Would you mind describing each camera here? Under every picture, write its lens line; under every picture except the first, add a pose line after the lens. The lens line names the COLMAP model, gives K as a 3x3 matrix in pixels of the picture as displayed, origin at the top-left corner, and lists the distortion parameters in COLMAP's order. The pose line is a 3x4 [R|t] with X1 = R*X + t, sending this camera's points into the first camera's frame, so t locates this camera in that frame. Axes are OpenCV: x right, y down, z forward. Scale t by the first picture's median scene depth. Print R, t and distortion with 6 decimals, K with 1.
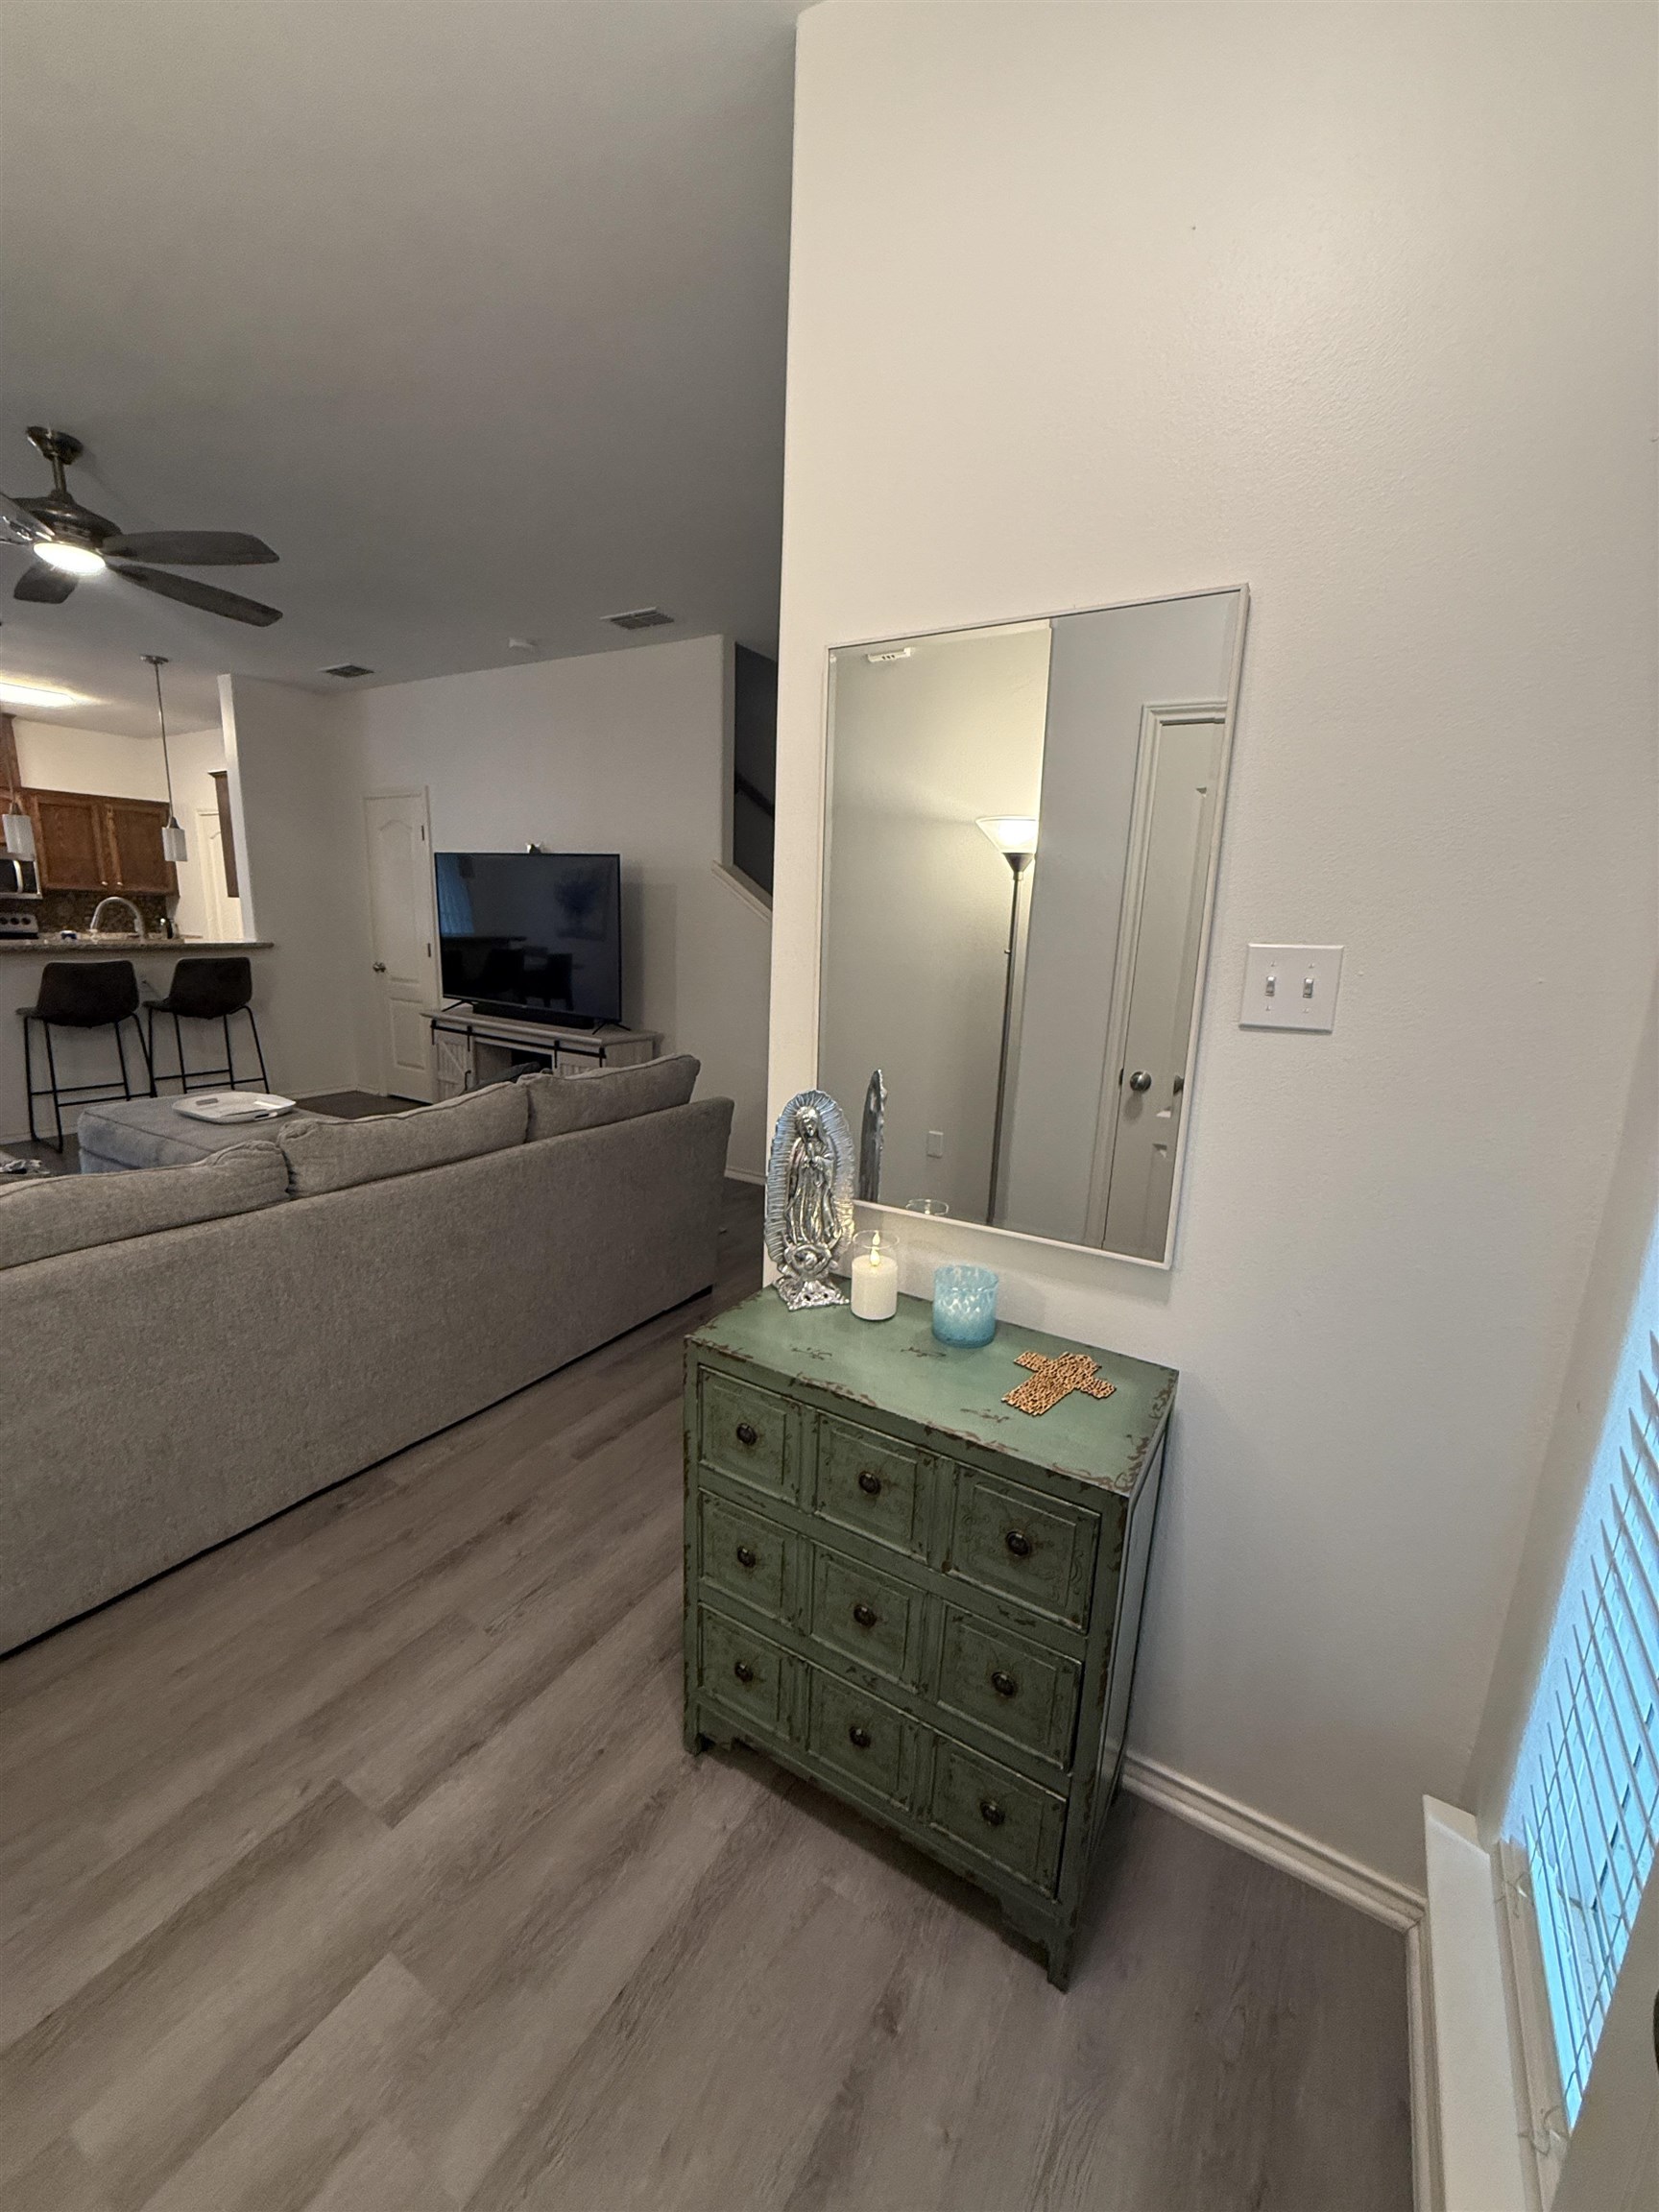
lens RADIAL K [[874.0, 0, 825.3], [0, 874.0, 1102.4], [0, 0, 1]] dist [0.000785, -0.000418]
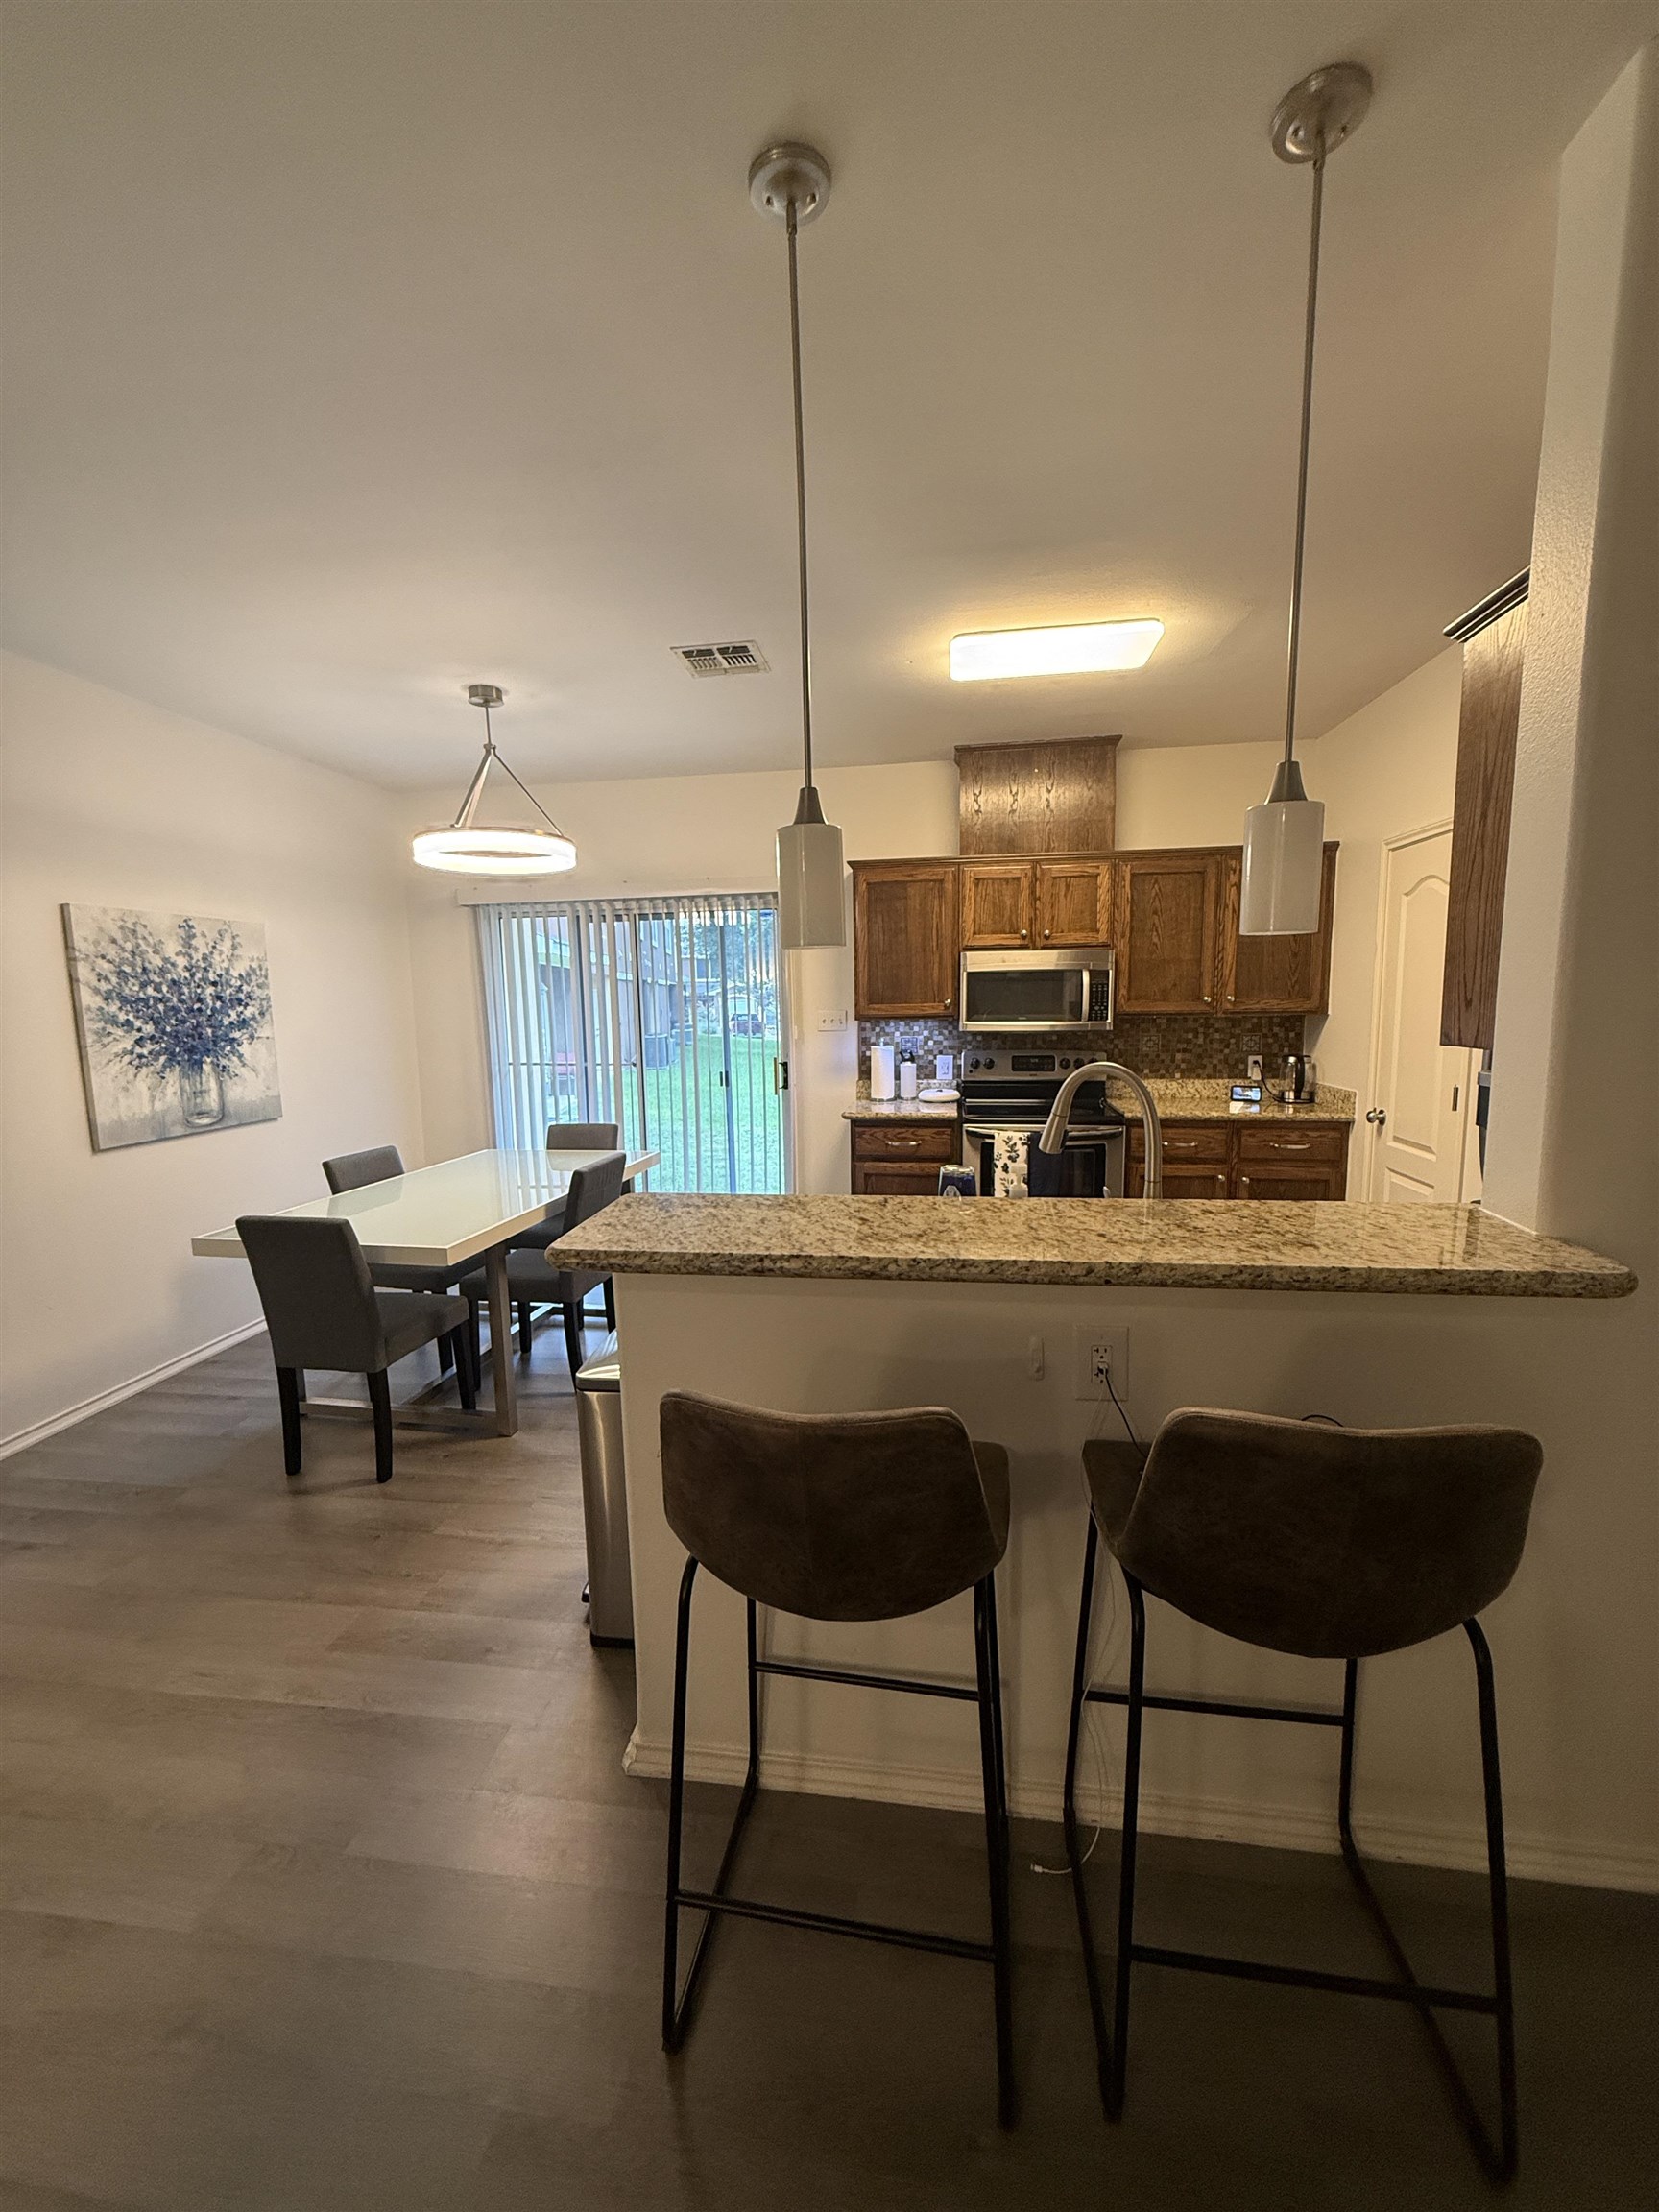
lens RADIAL K [[874.0, 0, 829.4], [0, 874.0, 1104.7], [0, 0, 1]] dist [0.000785, -0.000418]
pose [[0.396670, 0.071664, -0.915160, -0.574734], [-0.163191, 0.986573, 0.006522, -0.212075], [0.903339, 0.146758, 0.403039, 0.810974]]
